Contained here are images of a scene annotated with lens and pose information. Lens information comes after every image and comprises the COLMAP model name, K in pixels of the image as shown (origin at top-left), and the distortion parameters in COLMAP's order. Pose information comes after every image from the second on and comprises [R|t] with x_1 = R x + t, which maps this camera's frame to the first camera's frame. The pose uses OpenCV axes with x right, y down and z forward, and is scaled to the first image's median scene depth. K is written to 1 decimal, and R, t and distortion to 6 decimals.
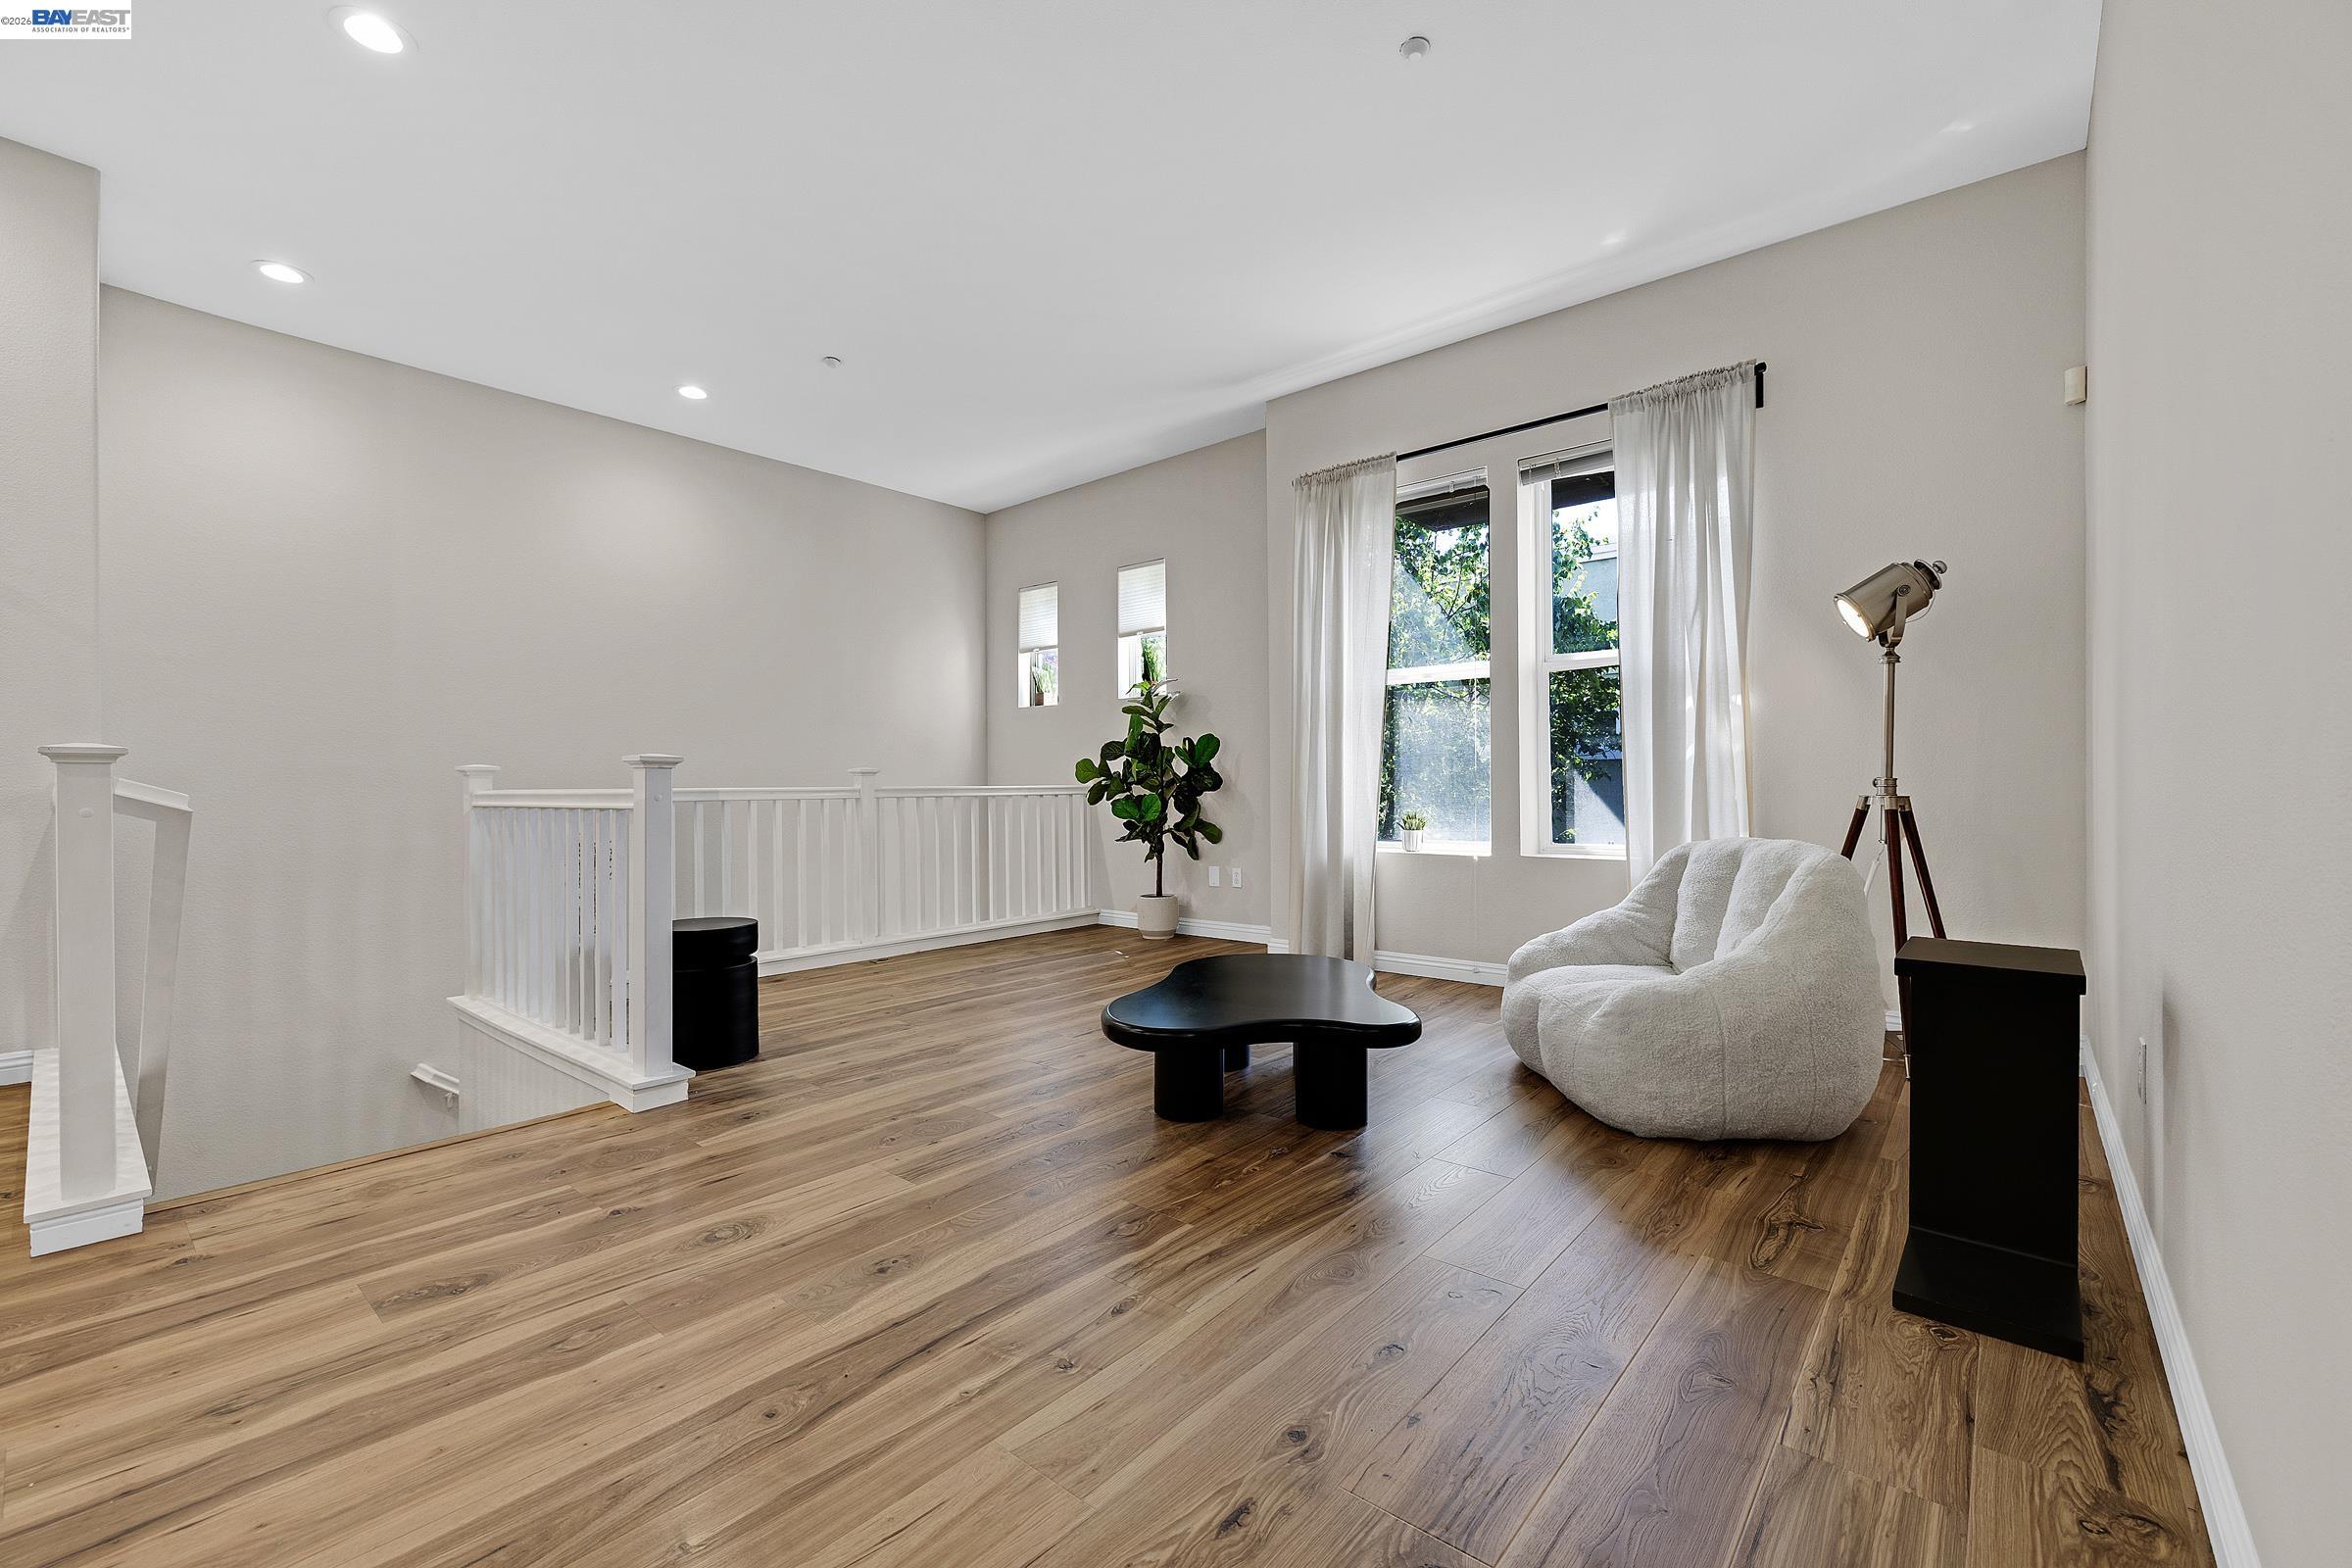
lens RADIAL K [[983.6, 0, 1170.1], [0, 983.6, 788.3], [0, 0, 1]] dist [-0.001874, -0.000016]
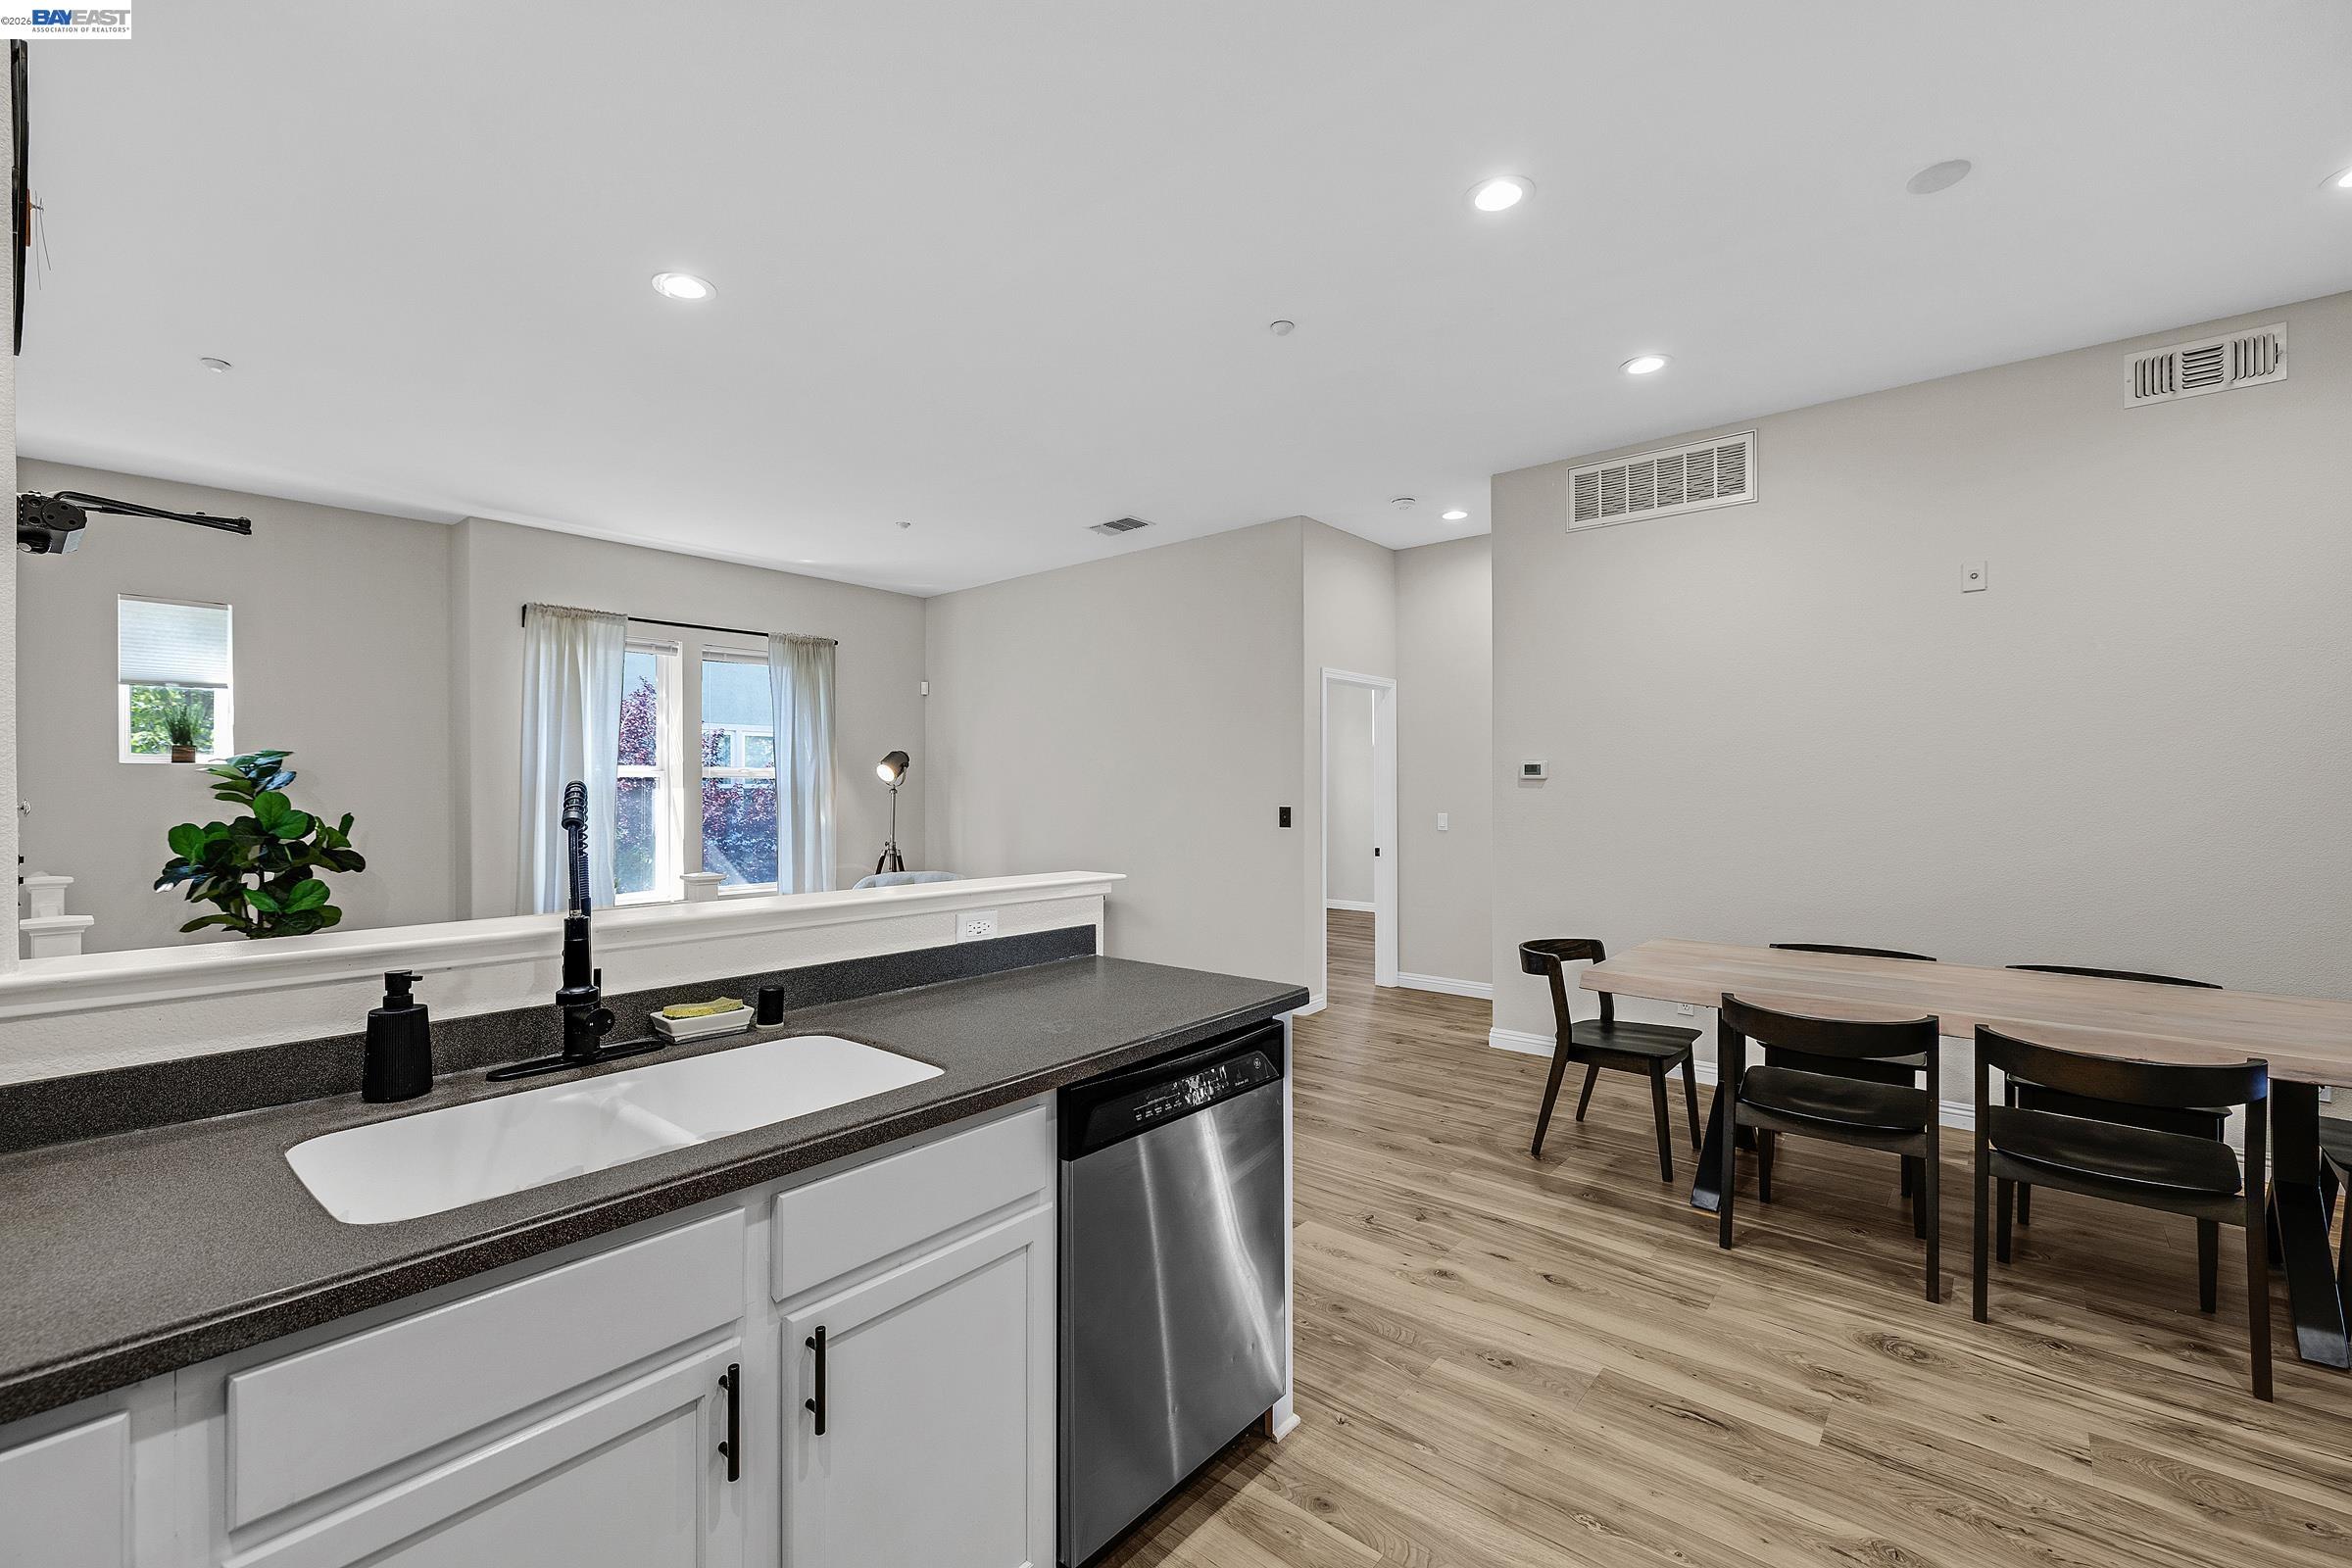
lens RADIAL K [[983.6, 0, 1170.1], [0, 983.6, 788.3], [0, 0, 1]] dist [-0.001874, -0.000016]
pose [[0.009174, 0.007211, 0.999932, -1.111530], [0.003083, 0.999969, -0.007239, -0.082970], [-0.999953, 0.003150, 0.009152, 0.219738]]
